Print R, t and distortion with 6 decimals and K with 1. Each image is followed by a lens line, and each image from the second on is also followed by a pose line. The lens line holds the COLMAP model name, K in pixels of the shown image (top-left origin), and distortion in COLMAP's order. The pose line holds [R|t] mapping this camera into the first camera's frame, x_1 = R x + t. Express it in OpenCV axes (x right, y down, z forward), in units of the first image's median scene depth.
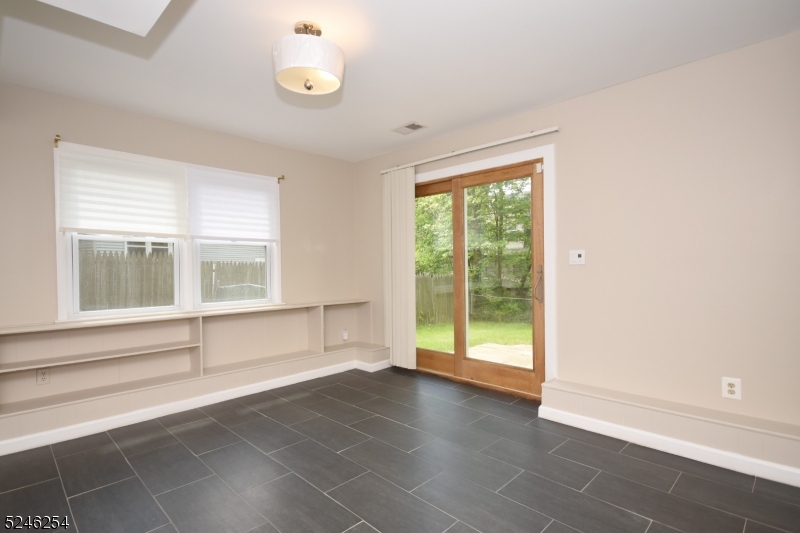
lens RADIAL K [[406.0, 0, 400.0], [0, 406.0, 266.5], [0, 0, 1]] dist [0.022918, 0.000308]
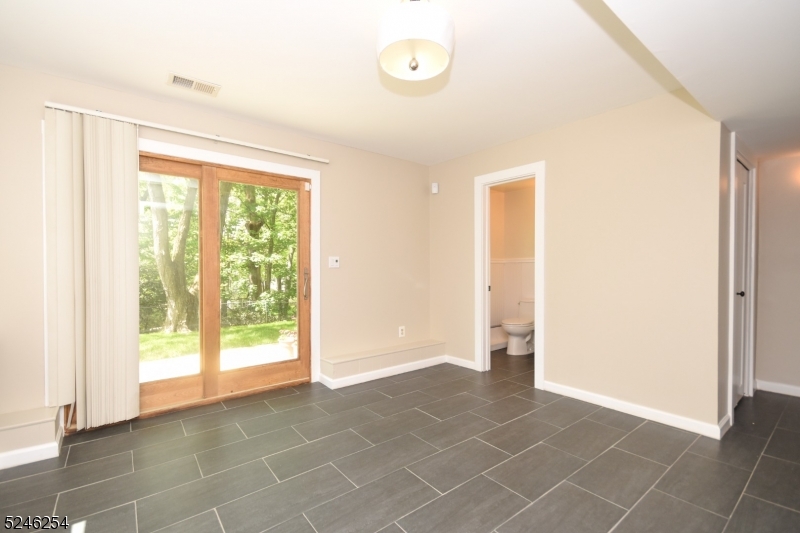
lens RADIAL K [[351.0, 0, 396.7], [0, 351.0, 269.7], [0, 0, 1]] dist [0.000363, -0.000025]
pose [[0.128729, 0.001294, 0.991679, -0.637099], [-0.001993, 0.999997, -0.001047, 0.001840], [-0.991678, -0.001842, 0.128732, 0.605246]]
